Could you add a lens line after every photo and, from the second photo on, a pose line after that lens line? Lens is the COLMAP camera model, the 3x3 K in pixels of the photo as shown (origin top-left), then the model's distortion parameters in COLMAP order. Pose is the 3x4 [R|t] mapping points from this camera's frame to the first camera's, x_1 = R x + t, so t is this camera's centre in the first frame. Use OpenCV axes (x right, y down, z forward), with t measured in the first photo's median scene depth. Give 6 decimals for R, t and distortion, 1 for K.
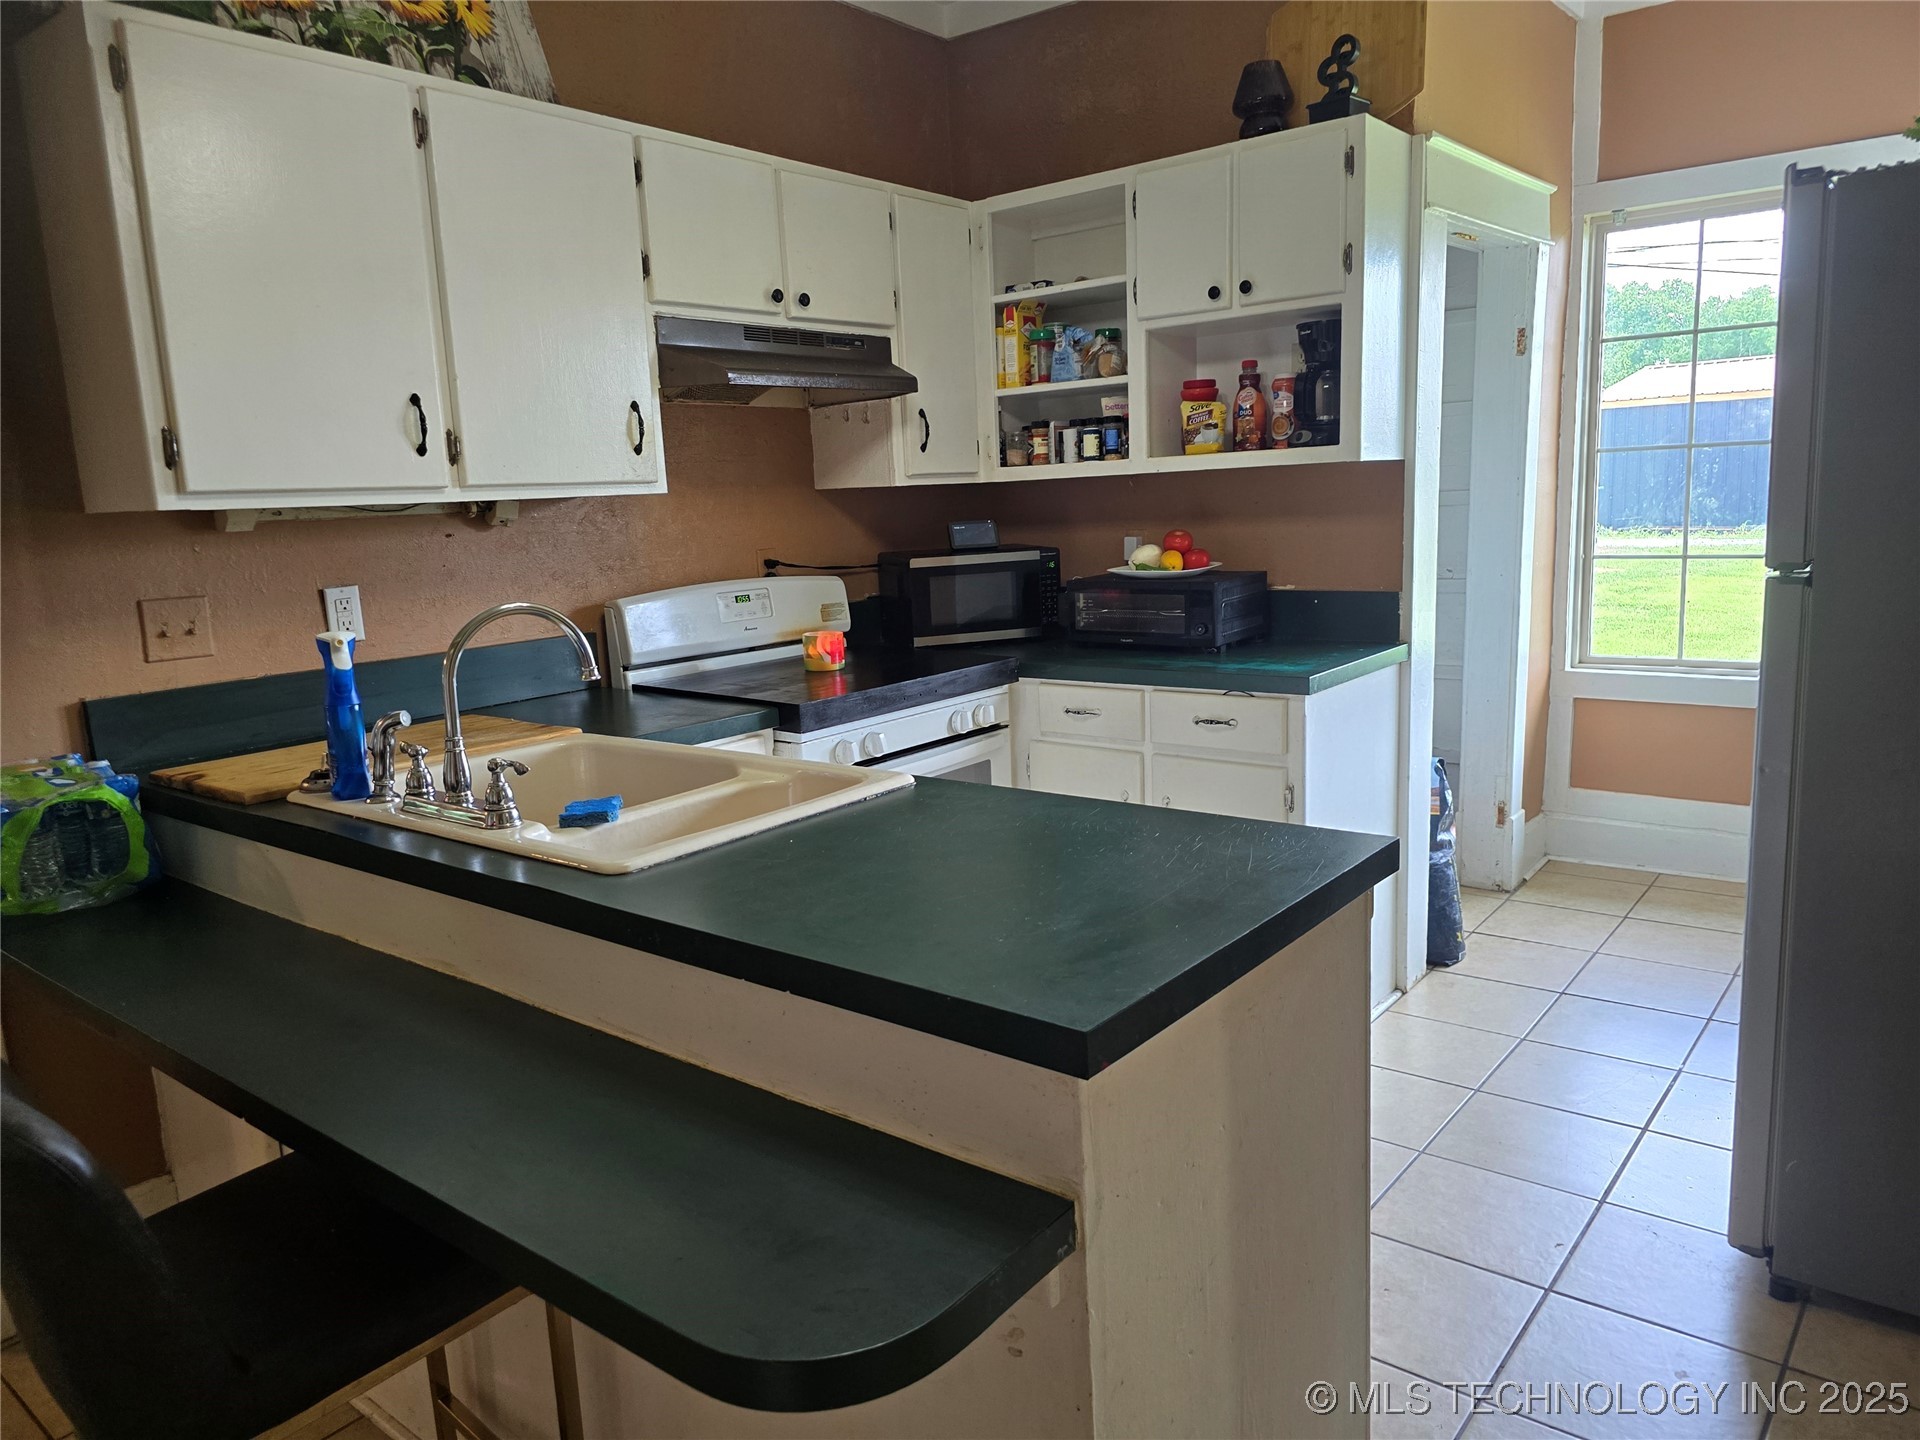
lens RADIAL K [[1312.0, 0, 945.3], [0, 1312.0, 719.2], [0, 0, 1]] dist [0.041965, -0.036547]
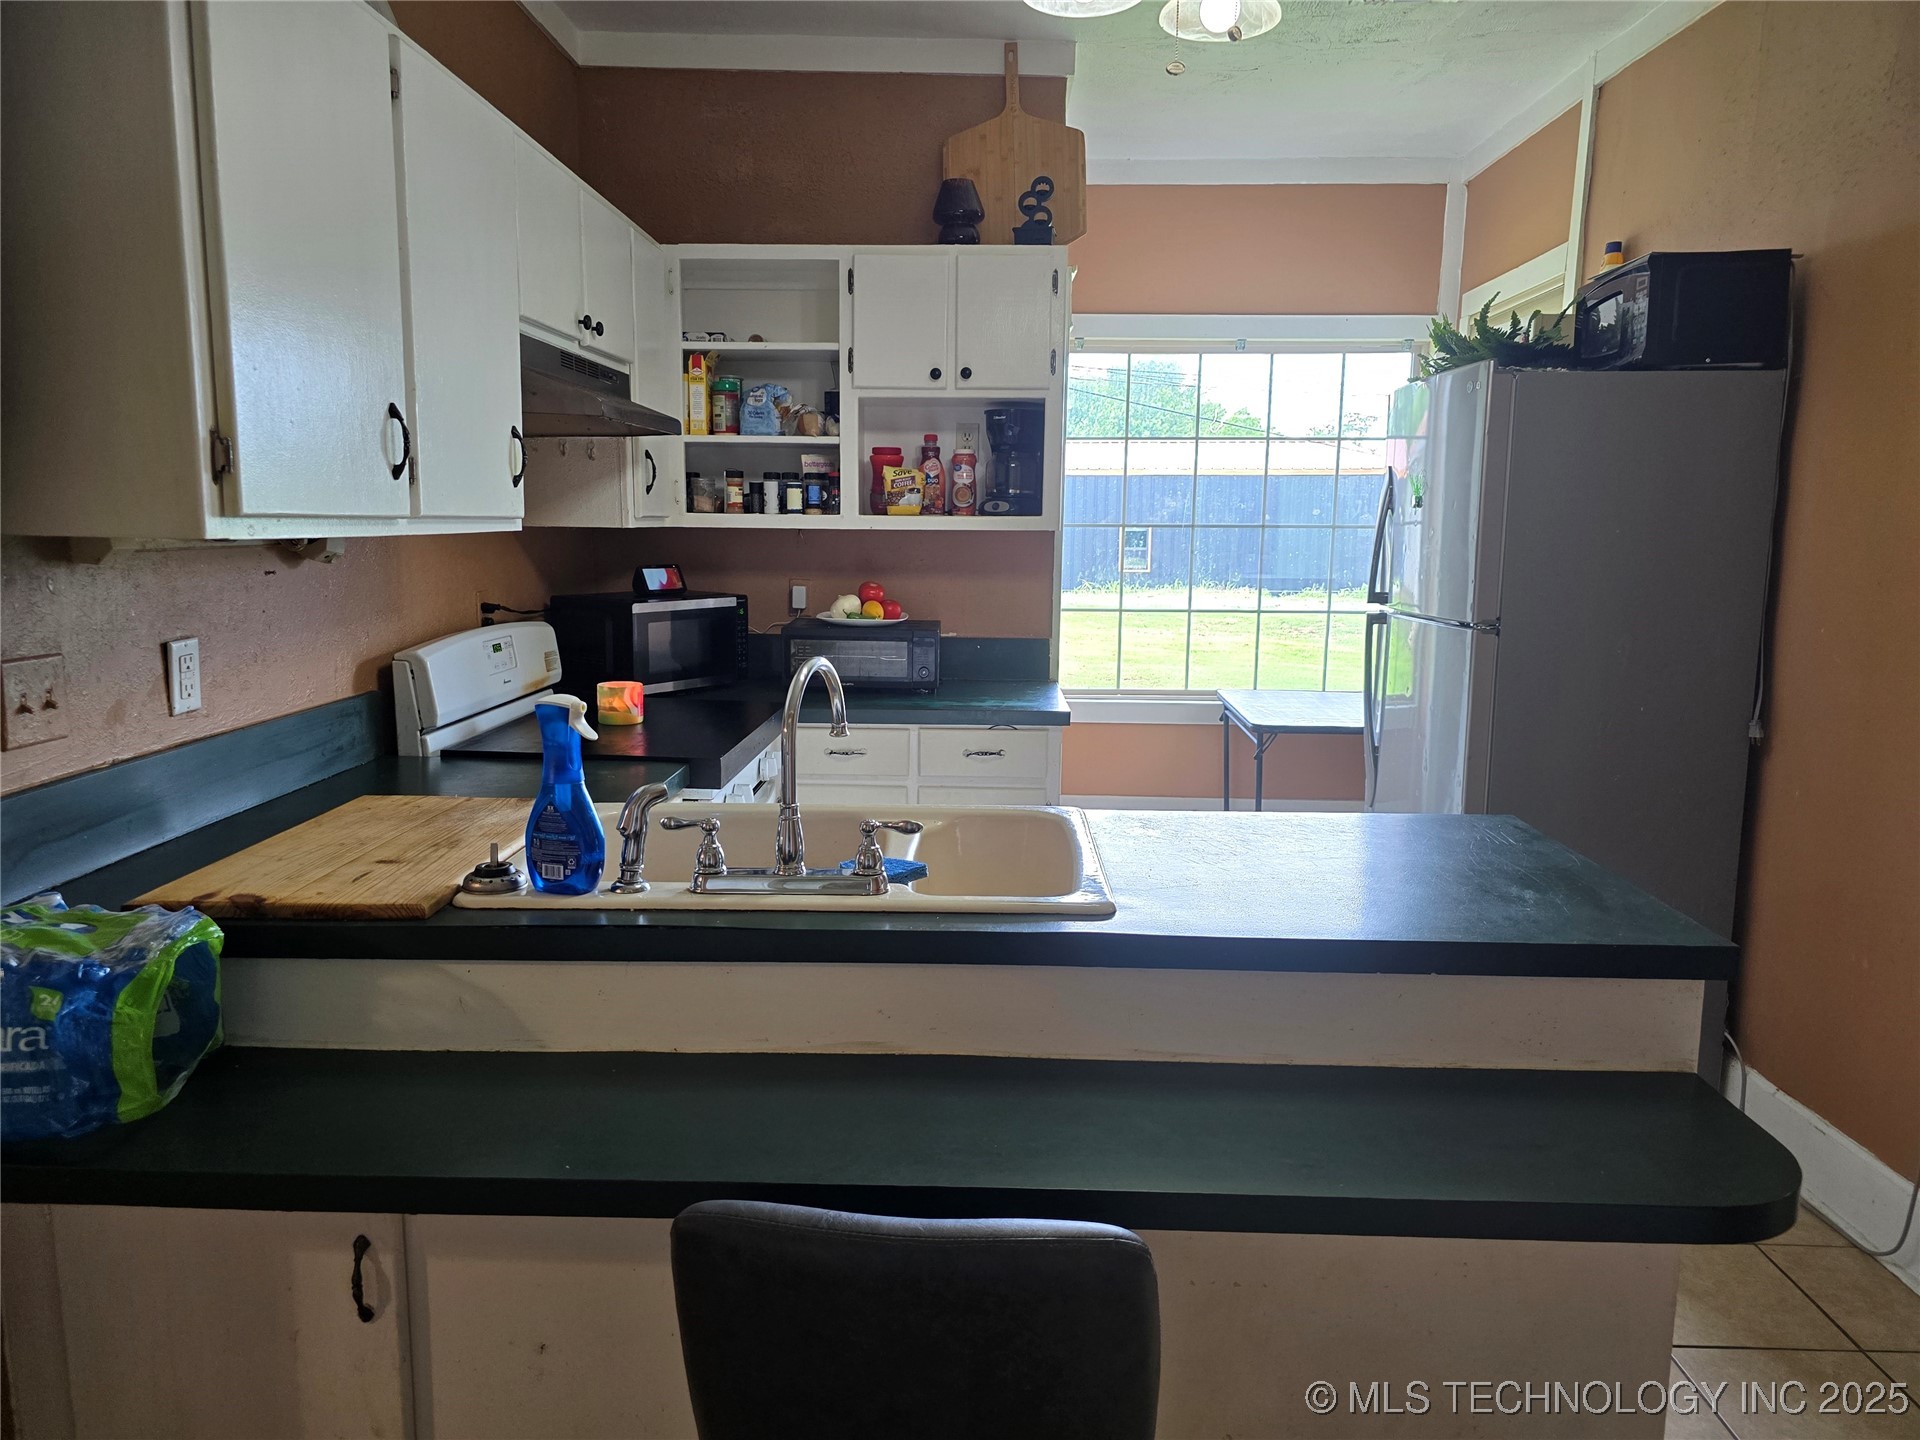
lens RADIAL K [[1312.0, 0, 953.4], [0, 1312.0, 729.2], [0, 0, 1]] dist [0.041965, -0.036547]
pose [[0.790401, -0.045288, 0.610914, -0.451724], [0.058792, 0.998268, -0.002062, -0.016577], [-0.609763, 0.037547, 0.791694, 0.106508]]
